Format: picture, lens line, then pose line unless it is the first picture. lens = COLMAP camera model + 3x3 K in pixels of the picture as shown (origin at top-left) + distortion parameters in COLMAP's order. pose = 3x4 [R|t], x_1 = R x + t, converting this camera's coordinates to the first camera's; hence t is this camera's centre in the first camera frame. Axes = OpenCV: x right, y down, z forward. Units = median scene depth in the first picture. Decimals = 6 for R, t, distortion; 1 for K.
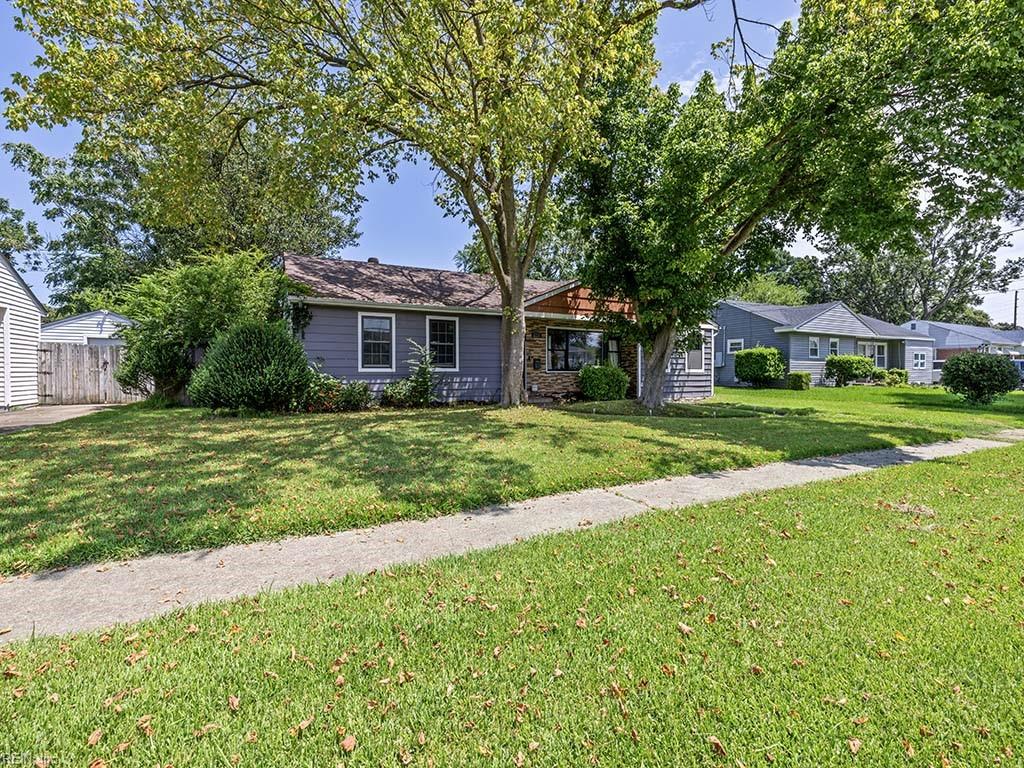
lens RADIAL K [[454.3, 0, 512.0], [0, 454.3, 384.0], [0, 0, 1]] dist [0.001934, 0.000377]
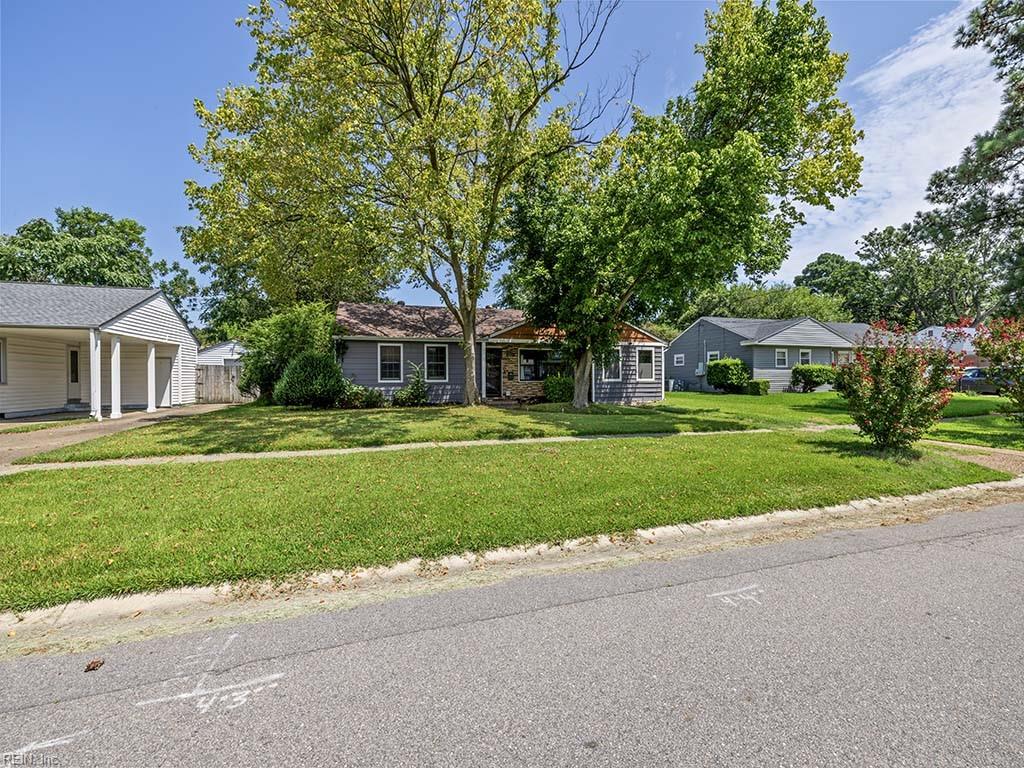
lens RADIAL K [[433.9, 0, 510.1], [0, 433.9, 376.6], [0, 0, 1]] dist [0.001756, 0.000407]
pose [[0.985470, -0.005620, -0.169759, 0.274452], [0.000644, 0.999569, -0.029354, -0.003292], [0.169851, 0.028818, 0.985048, -0.283850]]
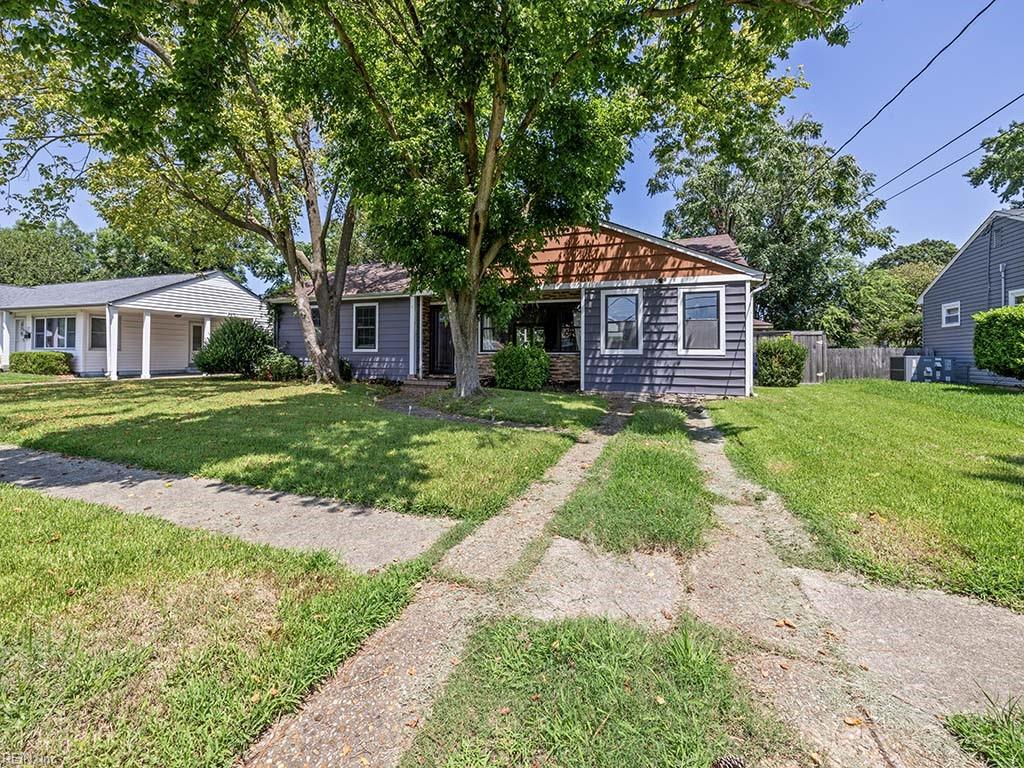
lens RADIAL K [[440.1, 0, 506.6], [0, 440.1, 349.9], [0, 0, 1]] dist [0.005056, 0.000357]
pose [[0.661980, -0.003853, -0.749511, 0.782794], [-0.026782, 0.999227, -0.028791, -0.009102], [0.749043, 0.039132, 0.661365, 0.470997]]
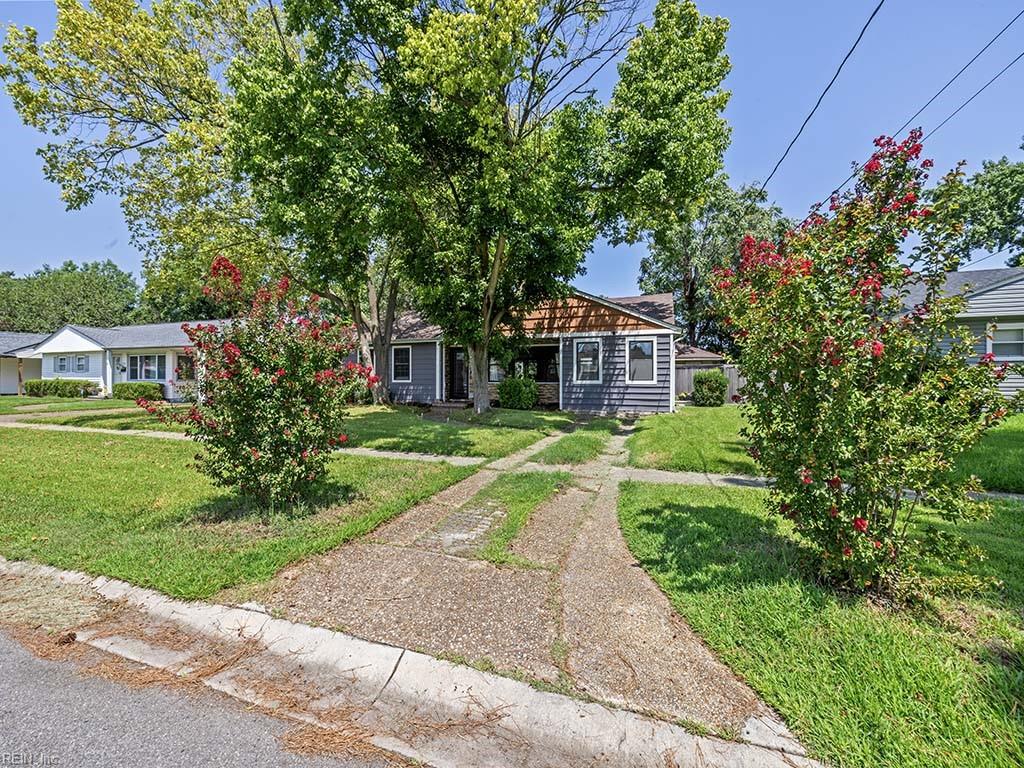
lens RADIAL K [[436.0, 0, 505.1], [0, 436.0, 377.3], [0, 0, 1]] dist [0.000420, -0.000035]
pose [[0.659582, -0.003456, -0.751625, 1.010255], [-0.021159, 0.999508, -0.023164, -0.015398], [0.751335, 0.031182, 0.659184, 0.266212]]
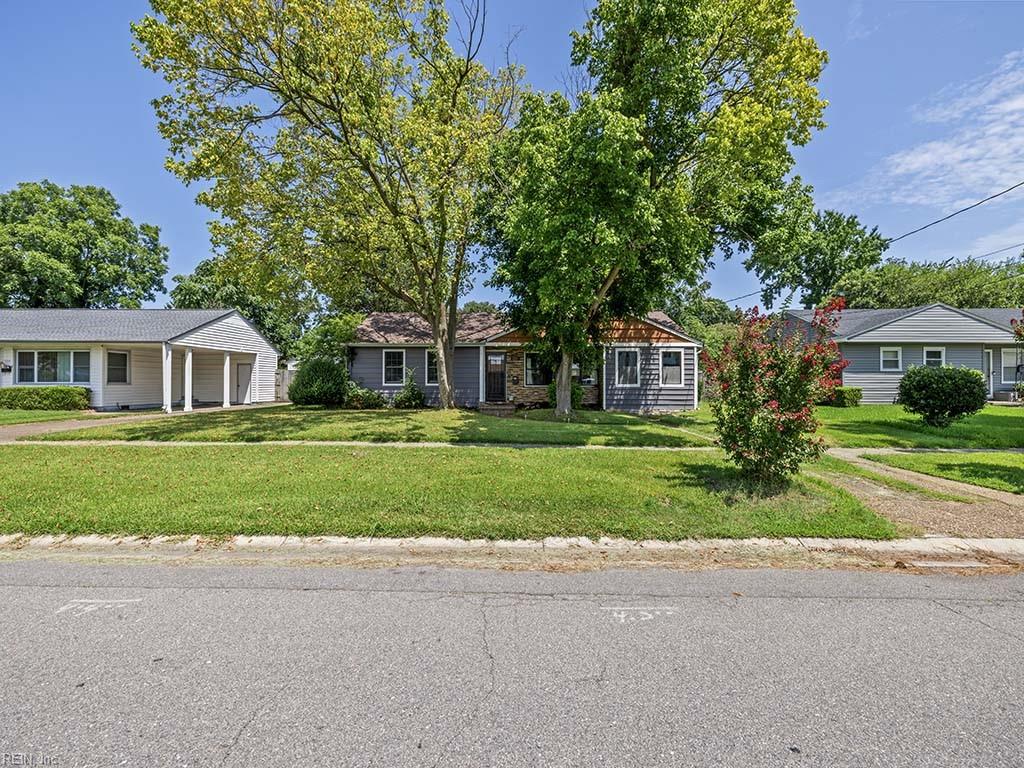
lens RADIAL K [[436.0, 0, 505.1], [0, 436.0, 377.3], [0, 0, 1]] dist [0.000420, -0.000035]
pose [[0.875256, -0.004415, -0.483639, 0.646824], [-0.015189, 0.999214, -0.036611, -0.005267], [0.483421, 0.039390, 0.874501, -0.130374]]
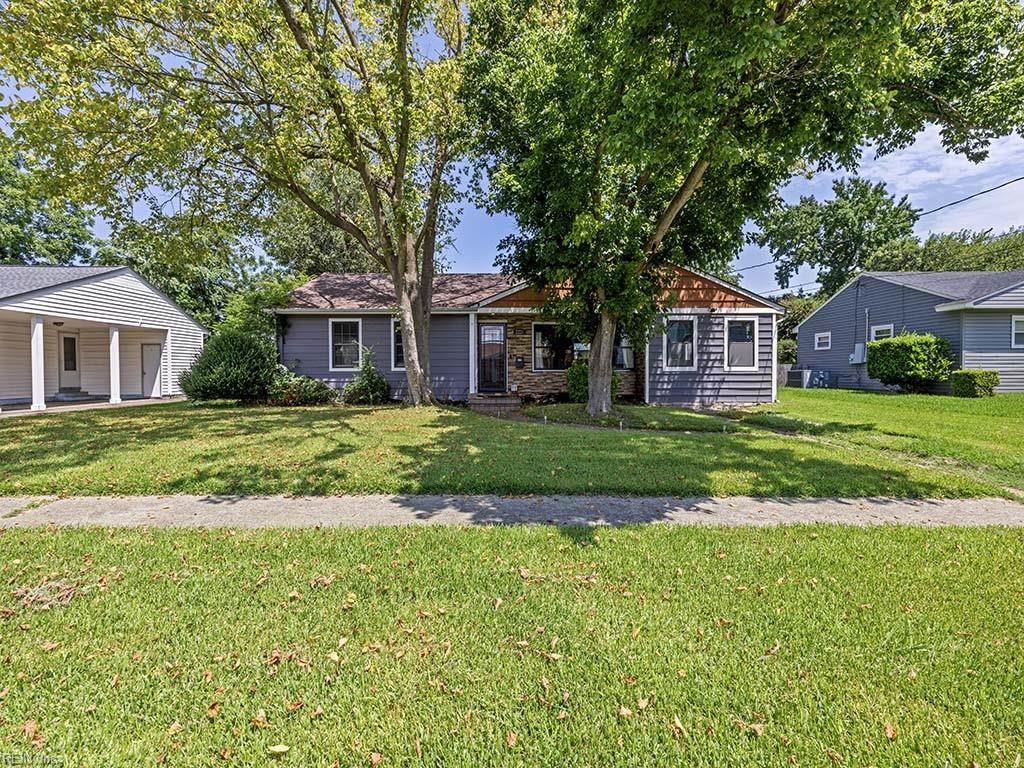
lens RADIAL K [[433.9, 0, 510.1], [0, 433.9, 376.6], [0, 0, 1]] dist [0.001756, 0.000407]
pose [[0.892955, 0.002799, -0.450136, 0.444608], [-0.009279, 0.999883, -0.012190, -0.003491], [0.450050, 0.015062, 0.892877, 0.186349]]
